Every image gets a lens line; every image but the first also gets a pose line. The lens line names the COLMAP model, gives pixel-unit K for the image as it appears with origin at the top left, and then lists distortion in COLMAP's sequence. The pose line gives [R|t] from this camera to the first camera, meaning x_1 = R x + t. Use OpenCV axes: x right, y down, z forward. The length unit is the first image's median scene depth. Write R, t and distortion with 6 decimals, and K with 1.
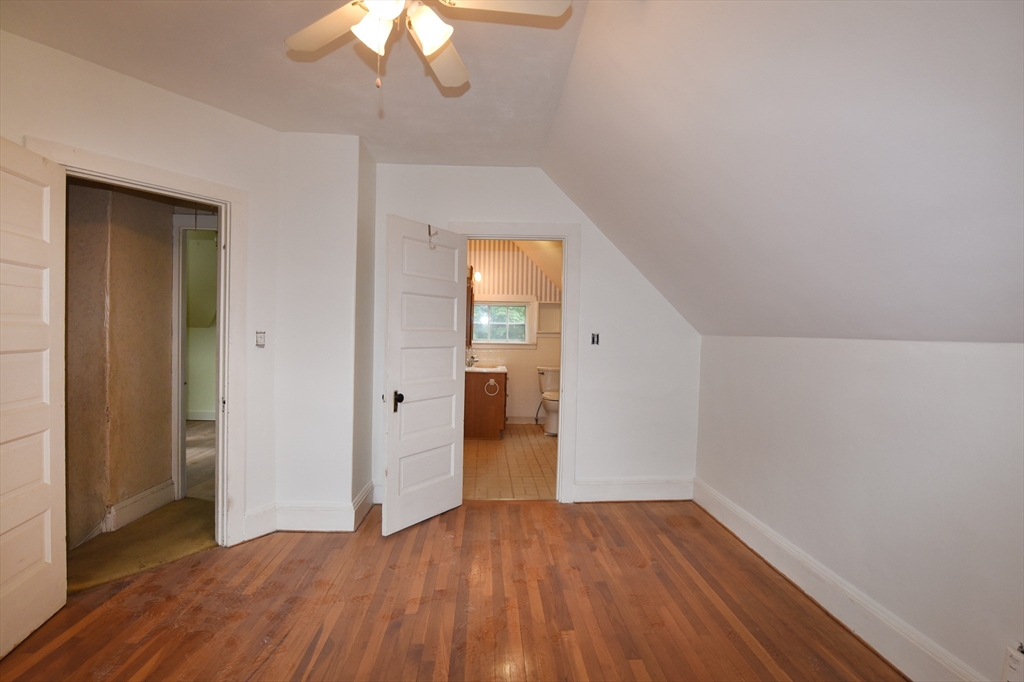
lens RADIAL K [[491.6, 0, 513.4], [0, 491.6, 343.1], [0, 0, 1]] dist [-0.011464, -0.002935]
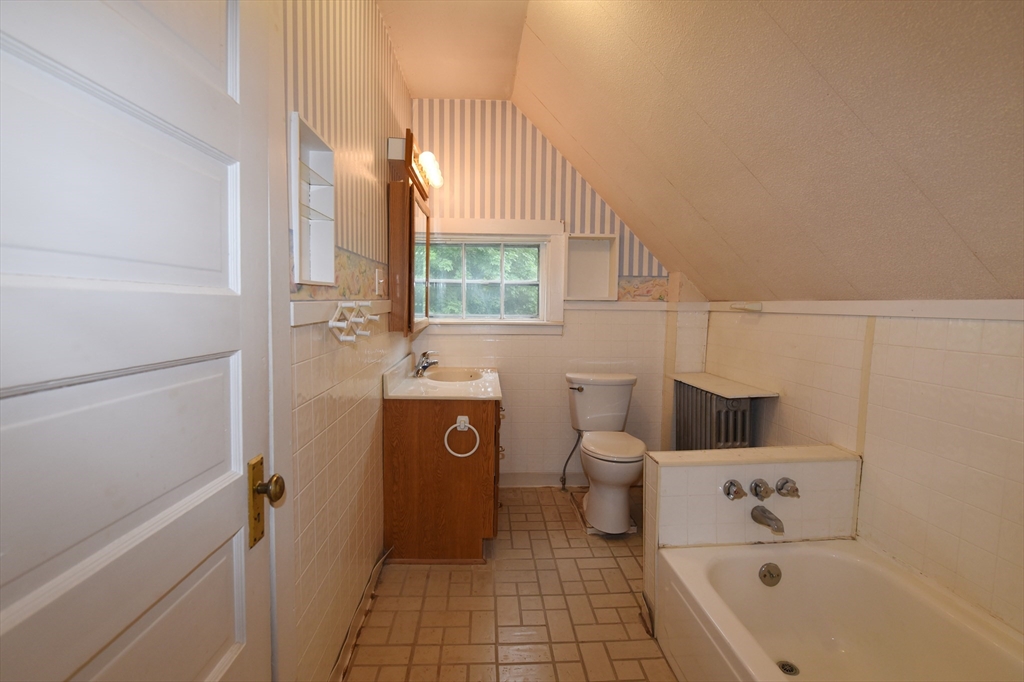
lens RADIAL K [[491.6, 0, 508.5], [0, 491.6, 339.8], [0, 0, 1]] dist [-0.011464, -0.002935]
pose [[0.999954, -0.007206, -0.006330, -0.003134], [0.007470, 0.999056, 0.042804, -0.003794], [0.006016, -0.042850, 0.999063, 0.526966]]
